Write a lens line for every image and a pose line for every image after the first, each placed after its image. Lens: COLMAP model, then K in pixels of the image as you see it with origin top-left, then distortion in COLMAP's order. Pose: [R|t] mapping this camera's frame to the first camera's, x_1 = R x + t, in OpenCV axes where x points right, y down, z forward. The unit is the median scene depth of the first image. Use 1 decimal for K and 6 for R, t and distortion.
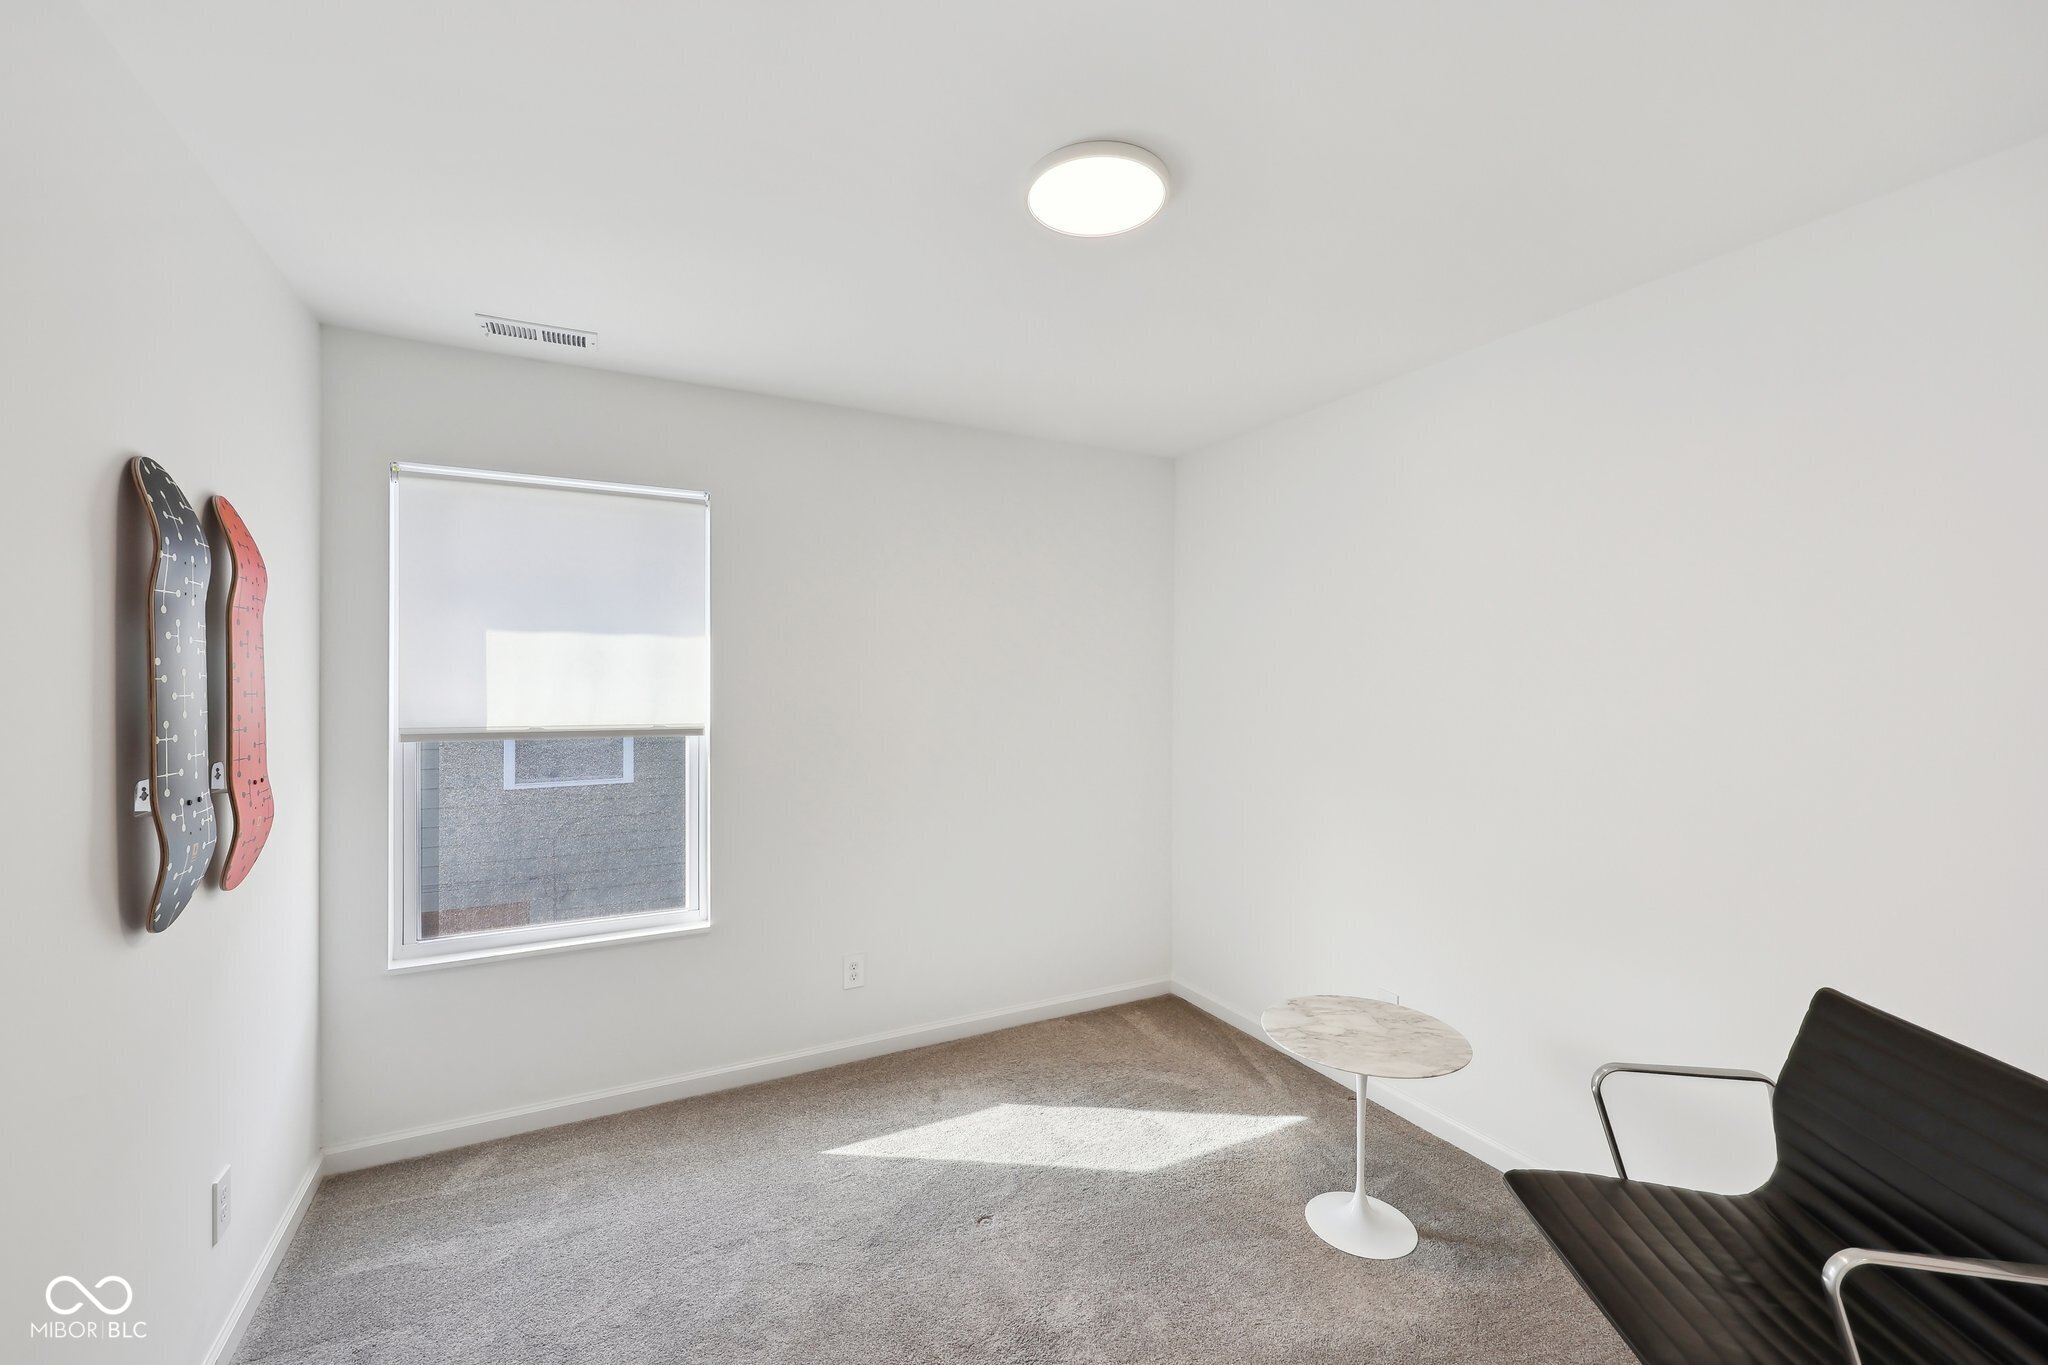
lens RADIAL K [[838.2, 0, 1024.0], [0, 838.2, 682.5], [0, 0, 1]] dist [-0.000124, -0.000094]
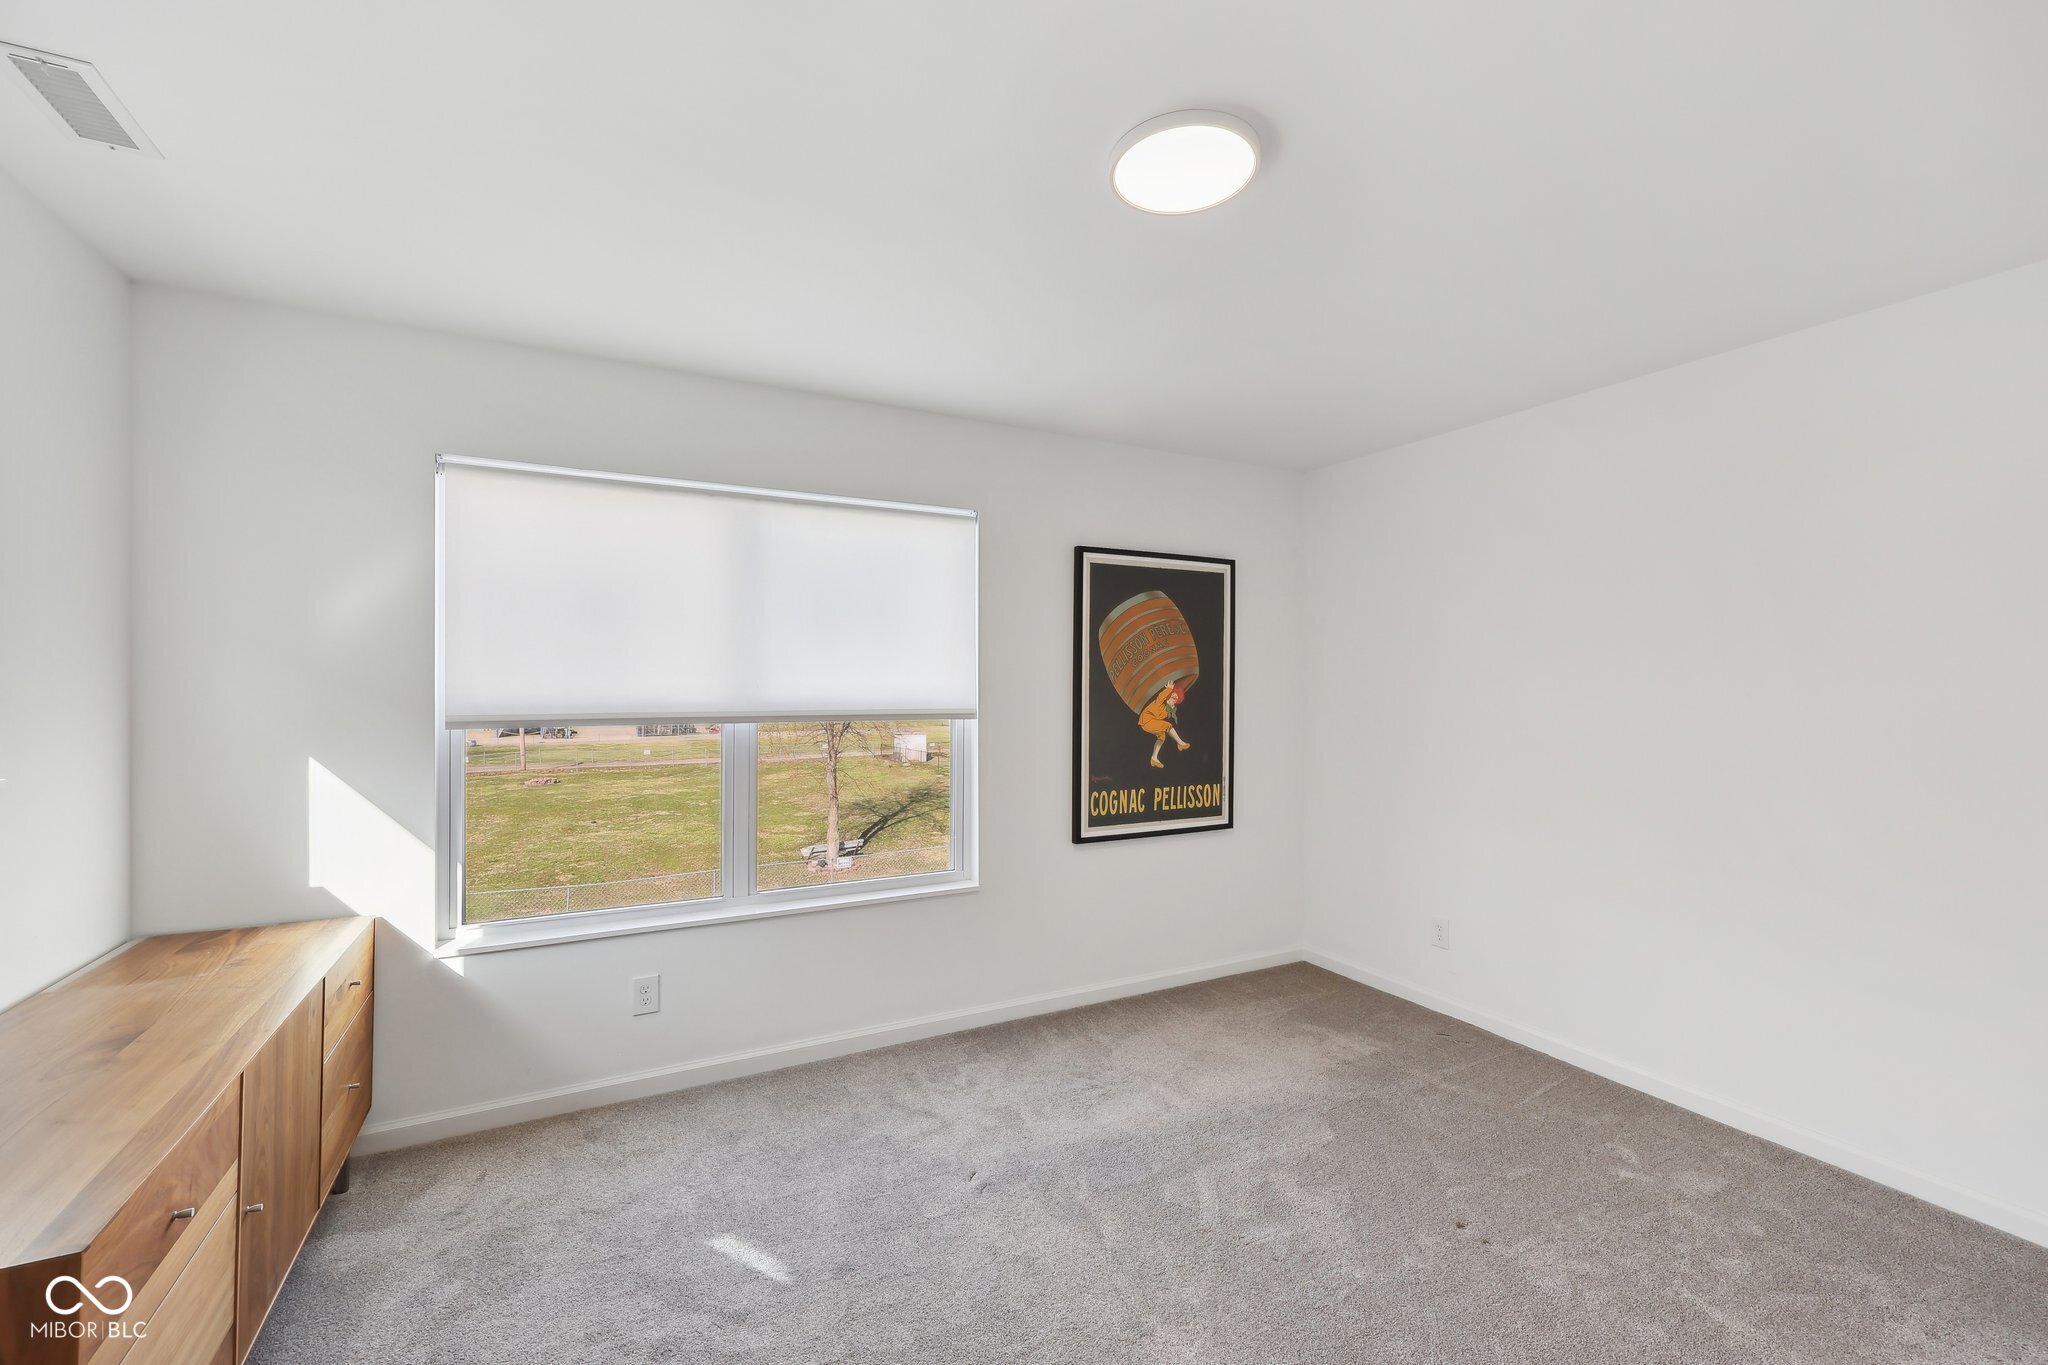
lens RADIAL K [[842.9, 0, 1024.0], [0, 842.9, 682.5], [0, 0, 1]] dist [-0.000385, -0.000183]
pose [[0.999949, 0.007364, -0.006939, -0.296317], [-0.007308, 0.999941, 0.008024, 0.000342], [0.006997, -0.007973, 0.999944, -0.162765]]
